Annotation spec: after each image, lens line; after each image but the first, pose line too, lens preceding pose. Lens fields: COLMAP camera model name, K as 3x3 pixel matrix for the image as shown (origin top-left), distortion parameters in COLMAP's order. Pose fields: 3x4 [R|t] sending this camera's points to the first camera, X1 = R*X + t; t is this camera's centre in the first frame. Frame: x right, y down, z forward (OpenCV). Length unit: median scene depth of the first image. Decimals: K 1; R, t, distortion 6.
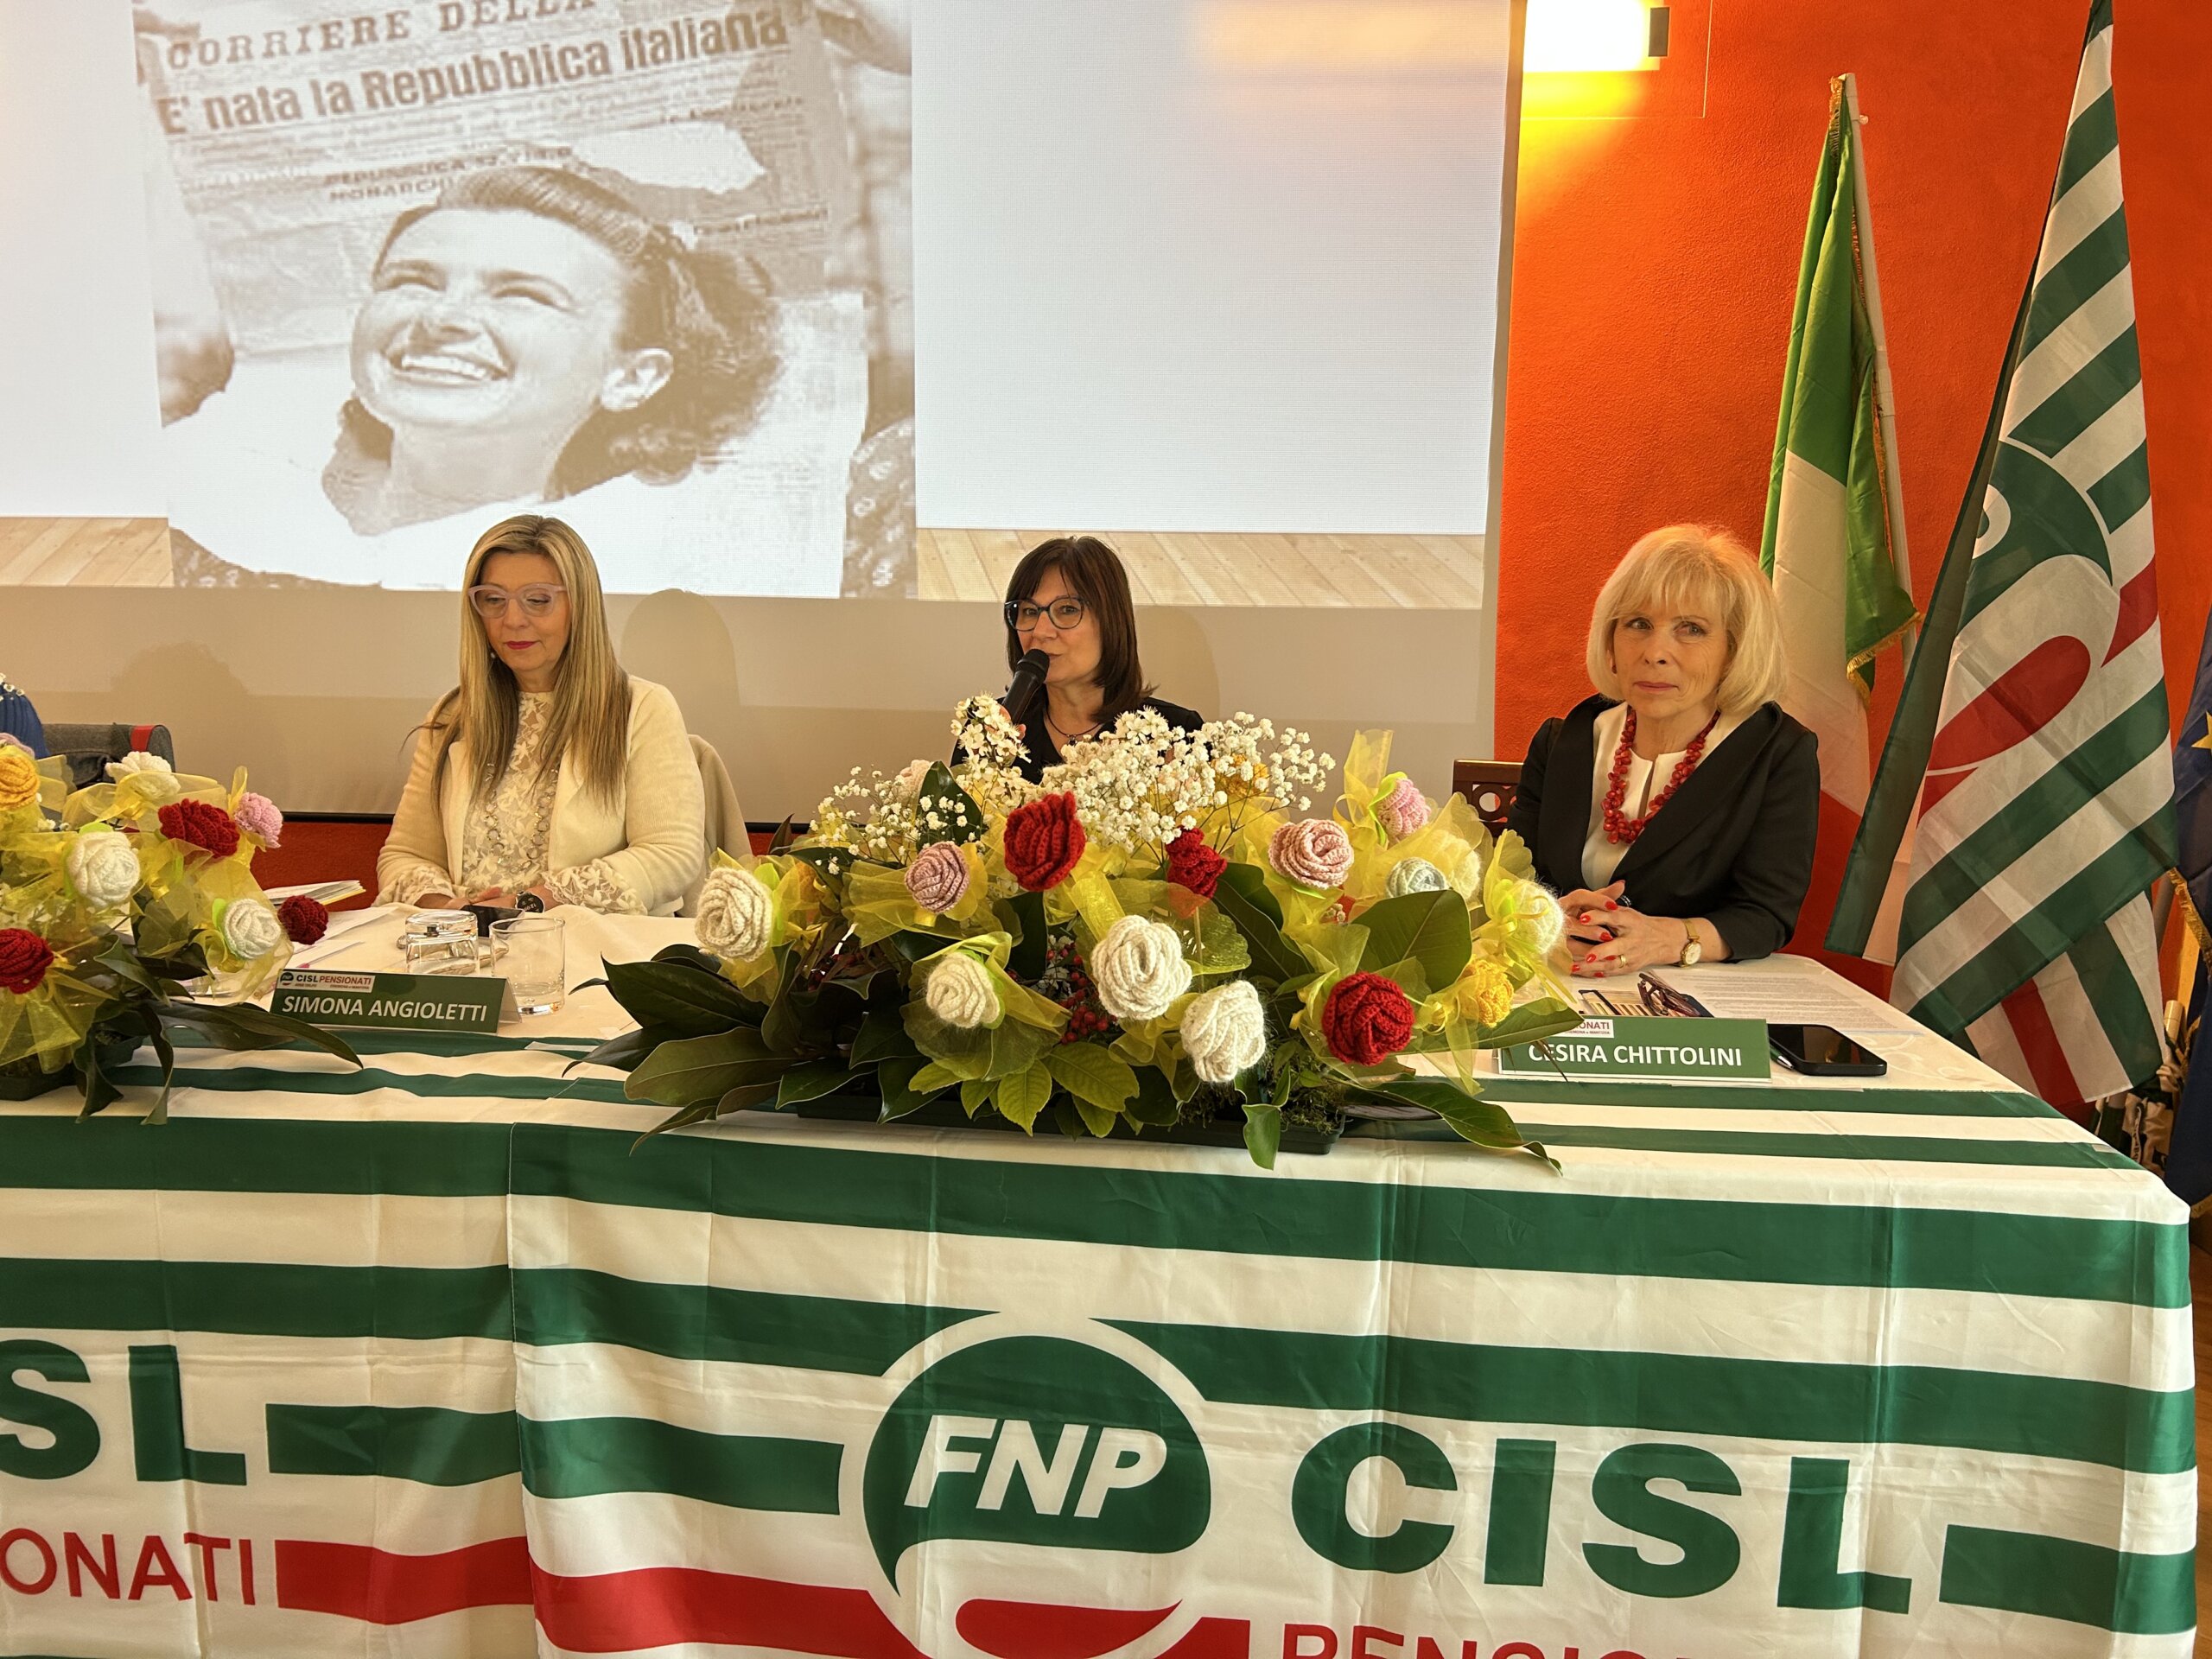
lens RADIAL K [[1672.7, 0, 1104.5], [0, 1672.7, 832.2], [0, 0, 1]] dist [0.038963, -0.038298]
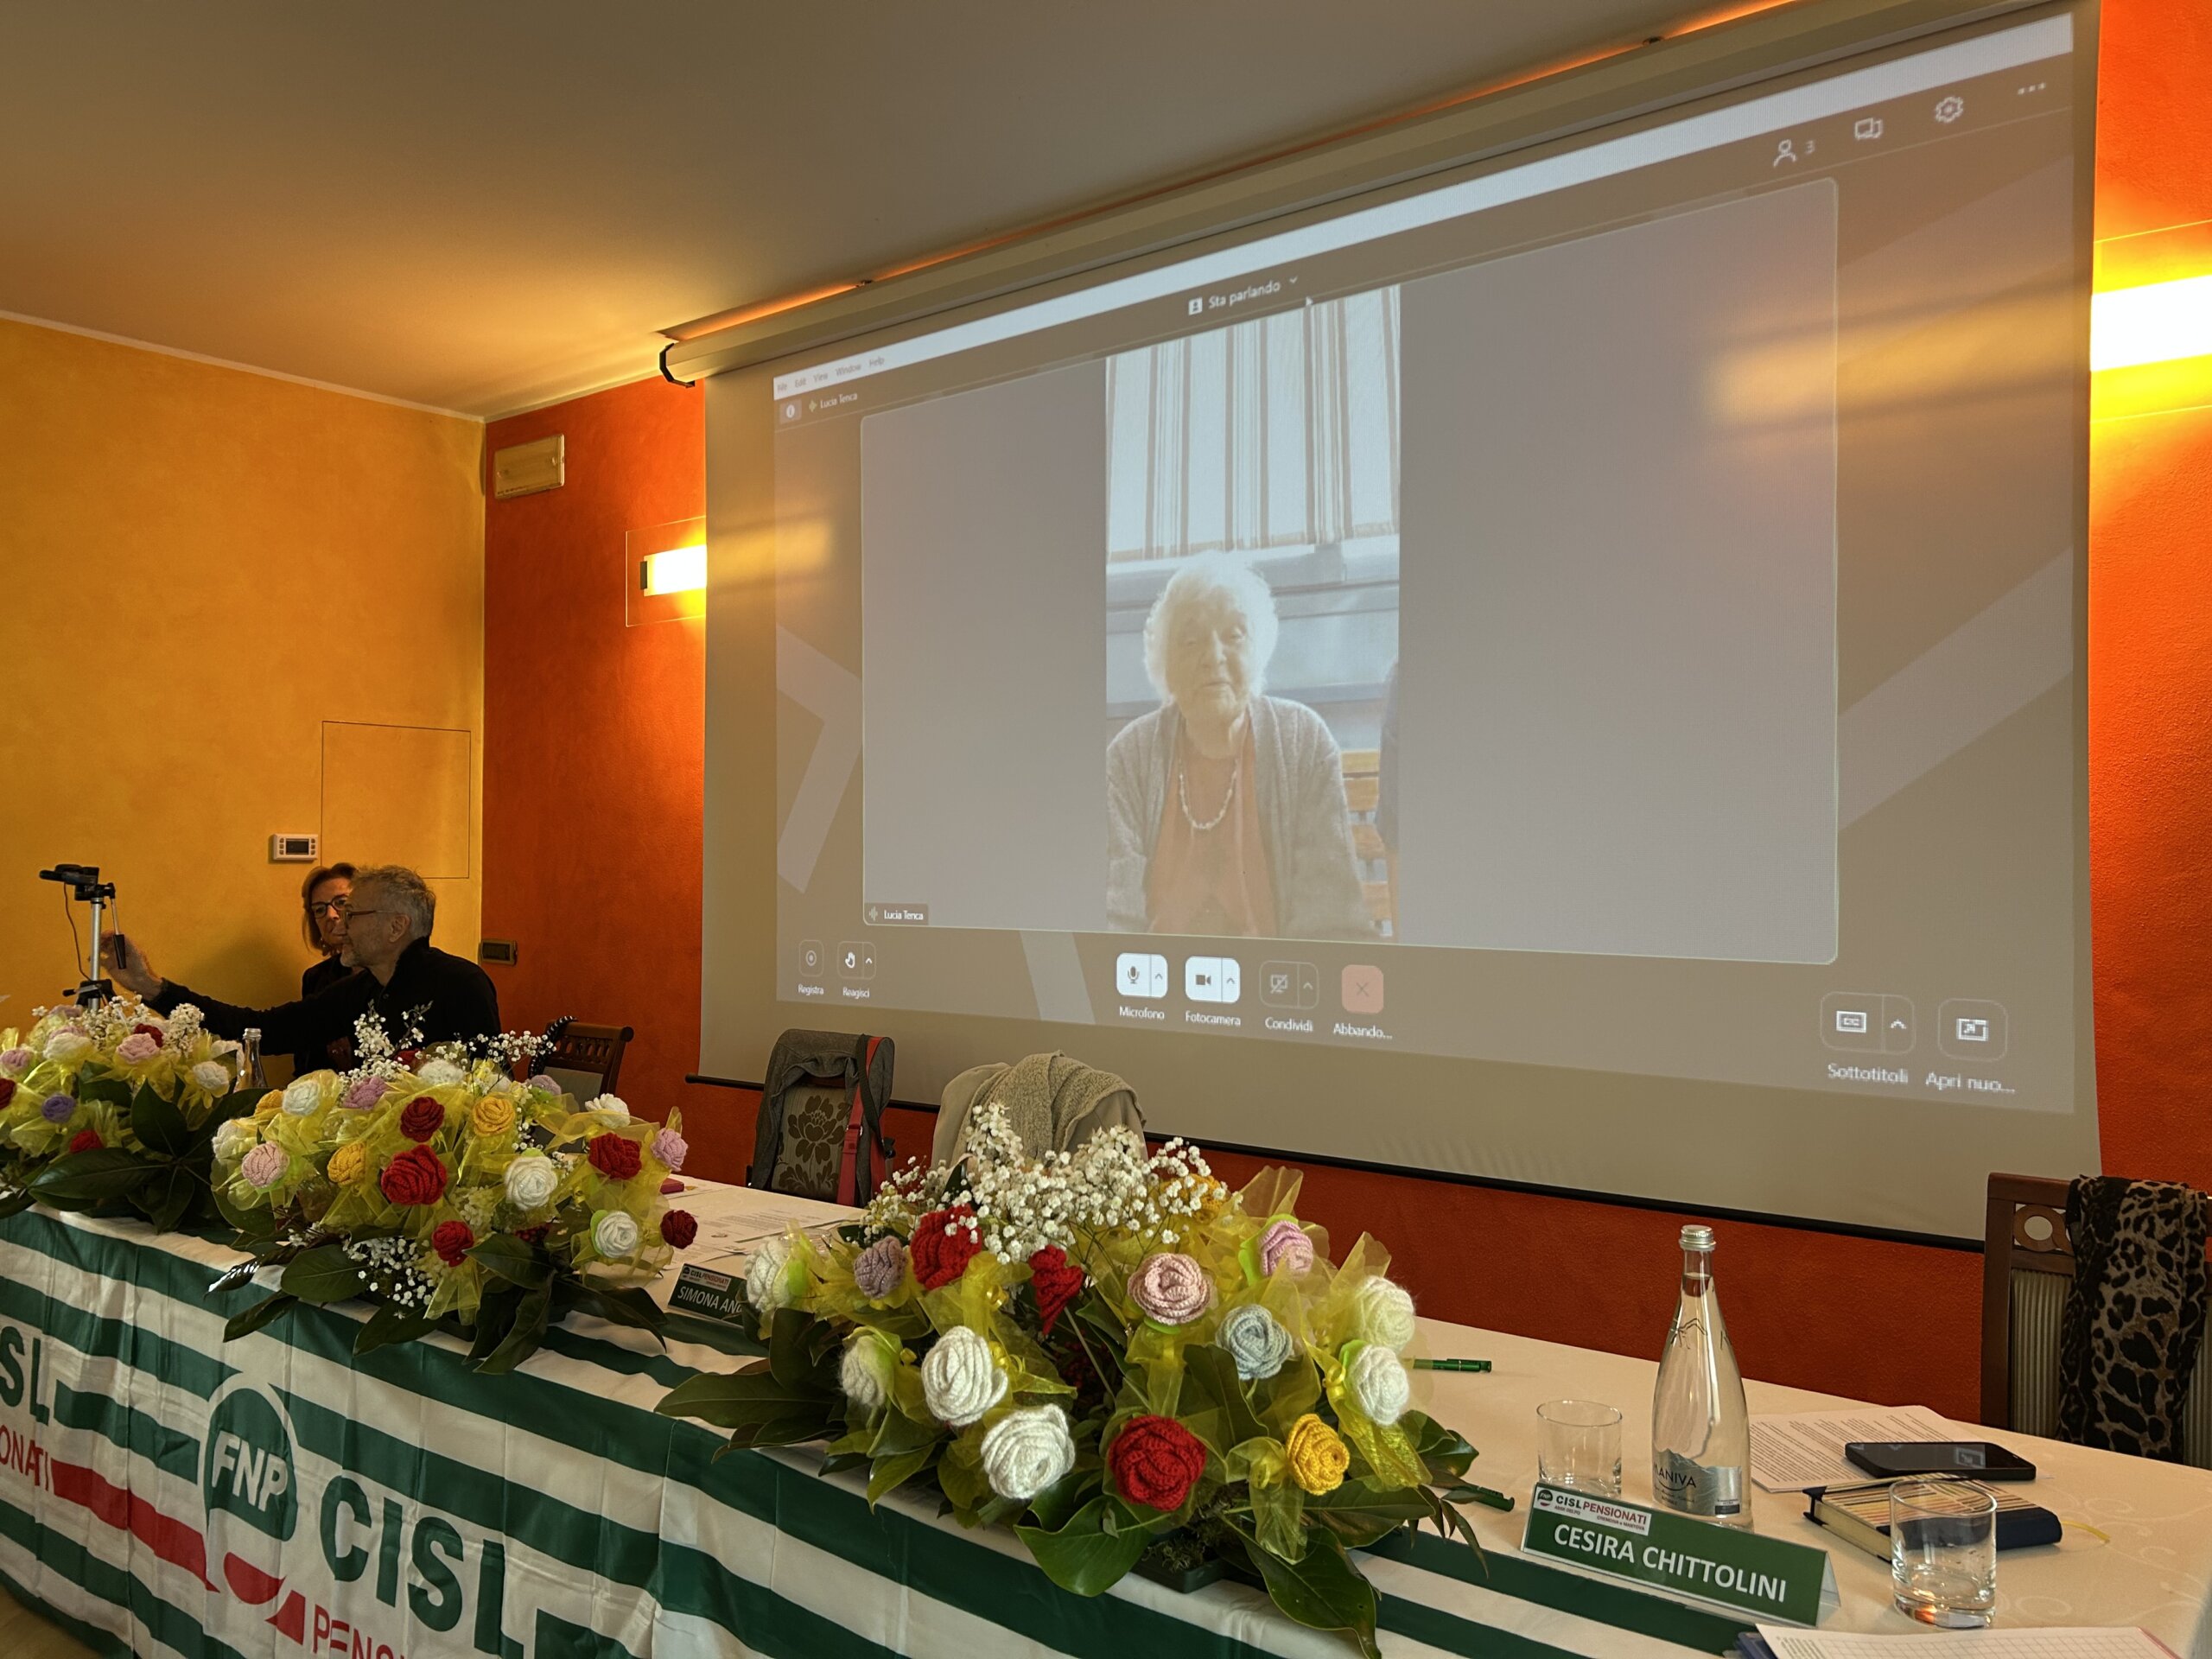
lens RADIAL K [[1672.7, 0, 1097.6], [0, 1672.7, 831.0], [0, 0, 1]] dist [0.038963, -0.038298]
pose [[0.830838, -0.020276, -0.556145, 0.436735], [-0.072255, 0.986947, -0.143926, -0.073433], [0.551804, 0.159764, 0.818528, 0.043249]]
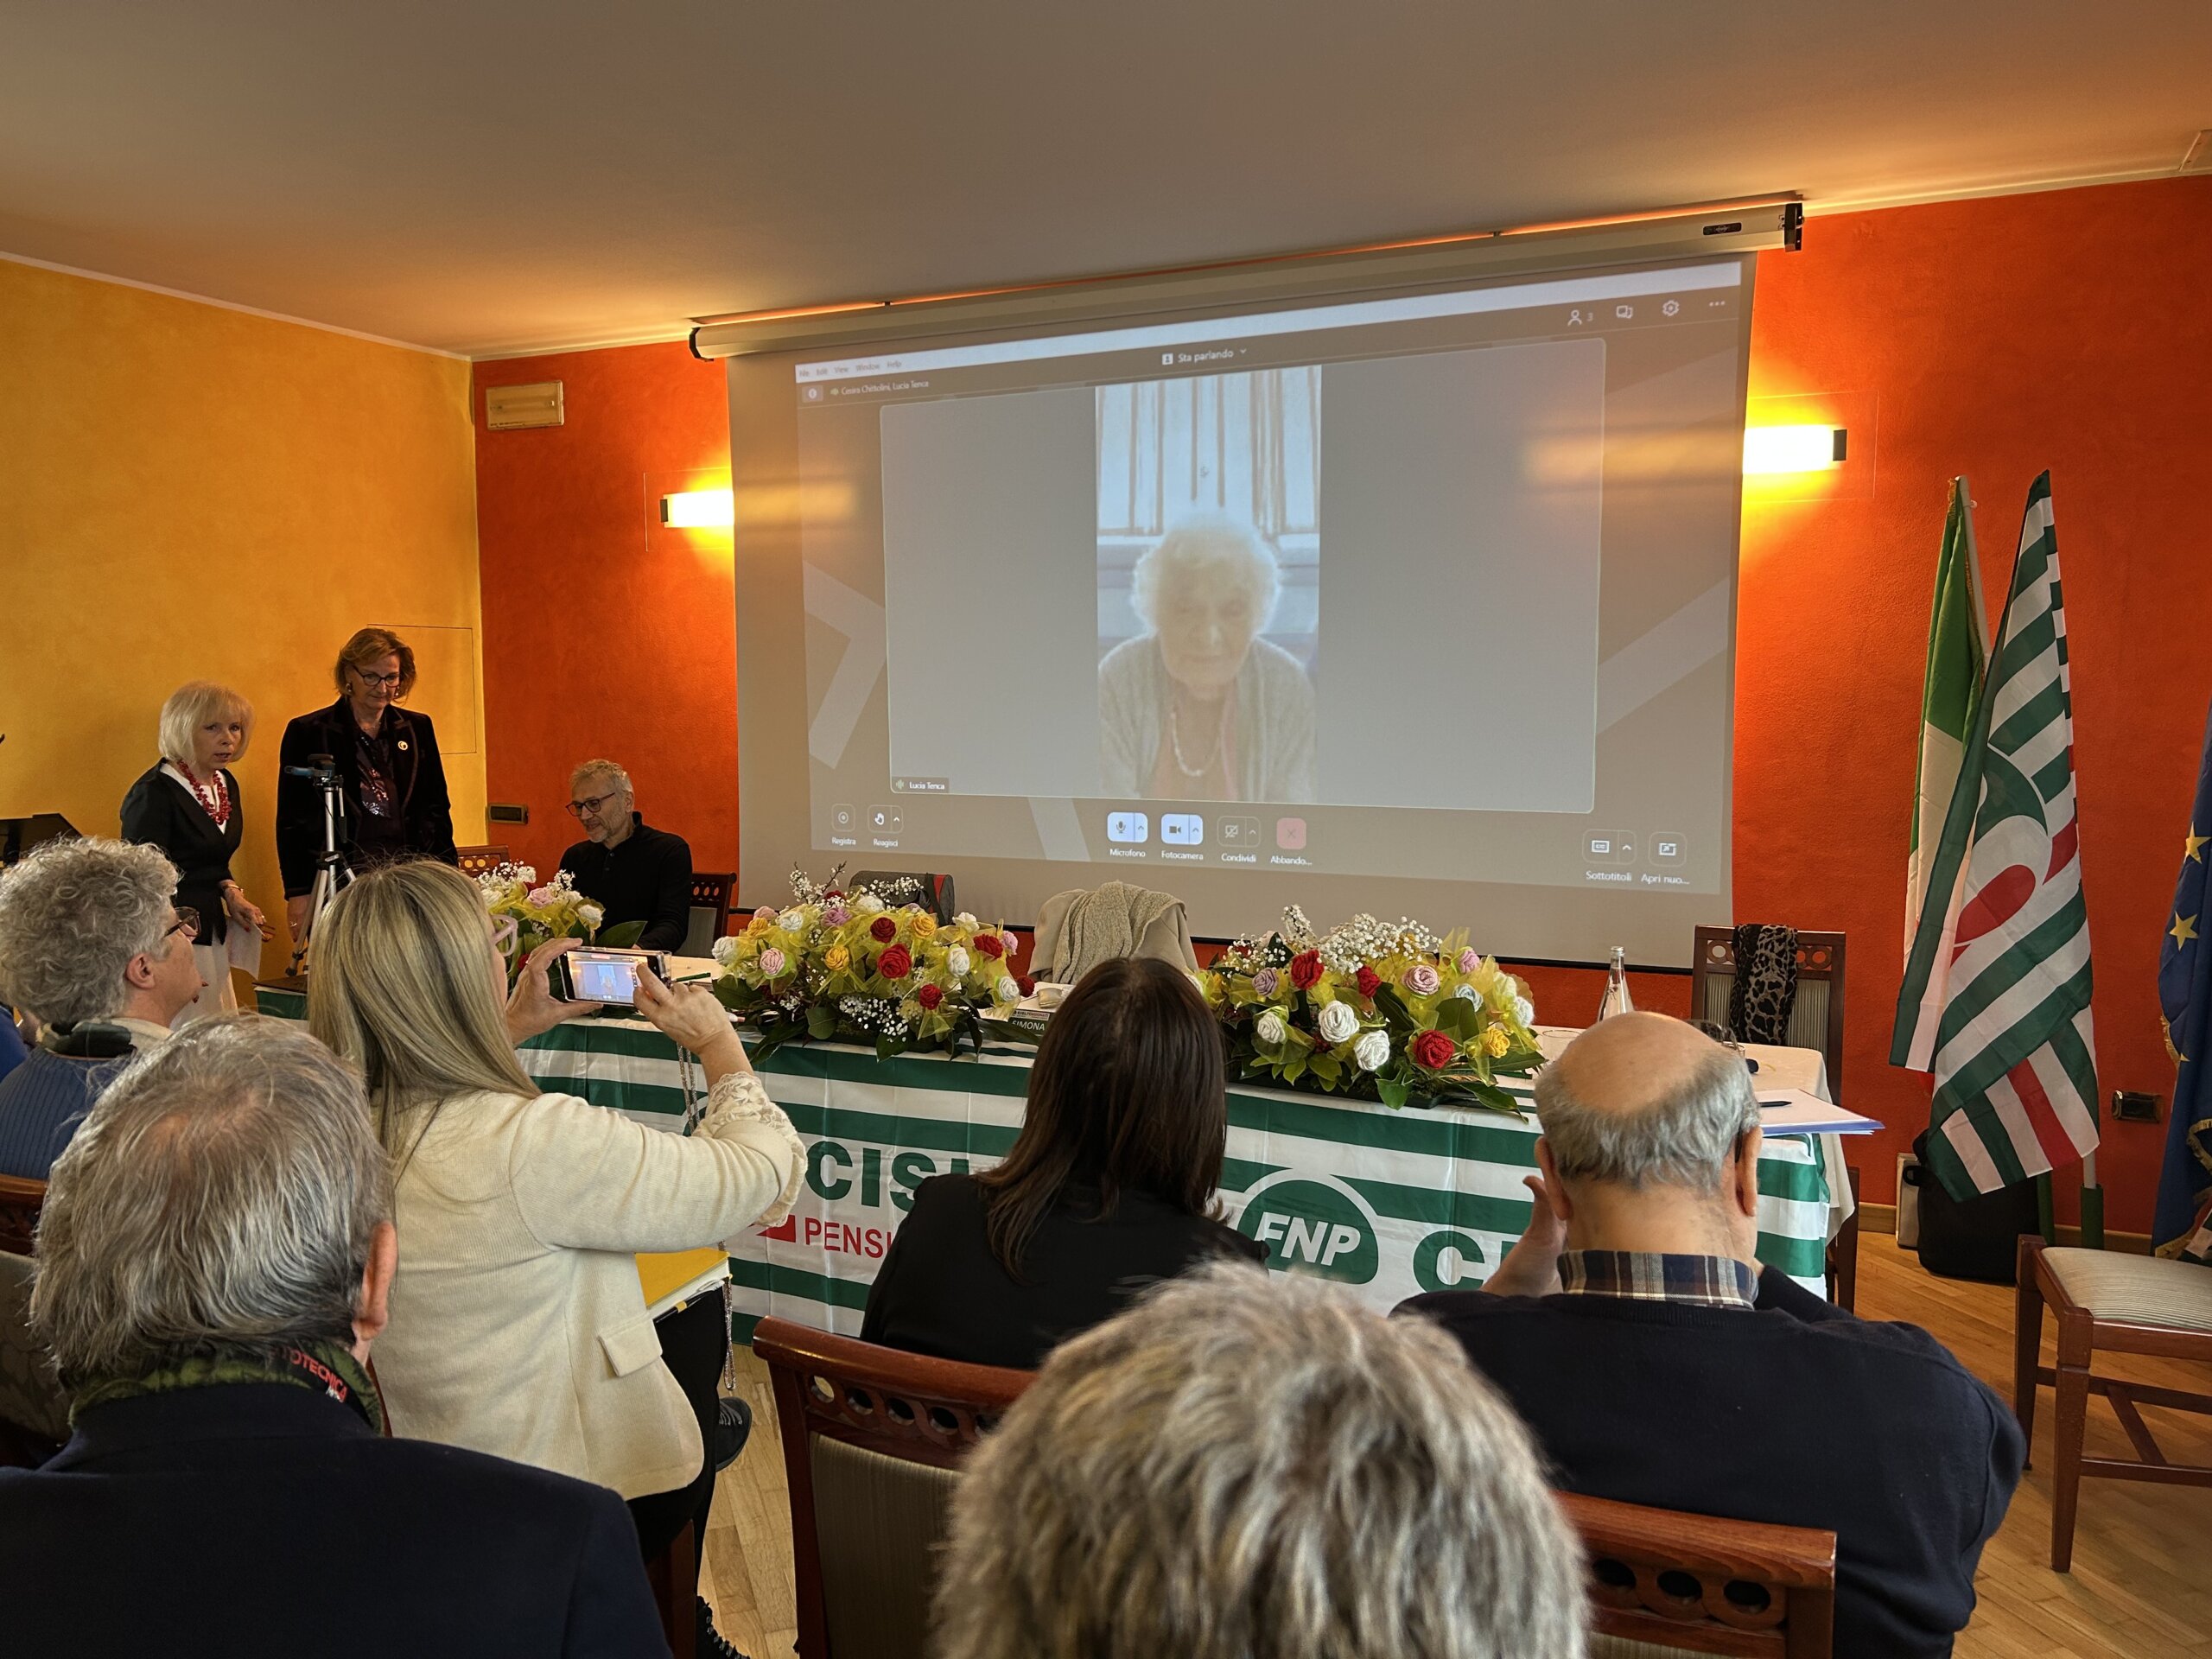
lens RADIAL K [[1672.7, 0, 1113.3], [0, 1672.7, 815.5], [0, 0, 1]] dist [0.038963, -0.038298]
pose [[0.940916, 0.011449, -0.338447, 0.332169], [-0.034721, 0.997423, -0.062789, -0.035344], [0.336856, 0.070830, 0.938888, -0.895348]]
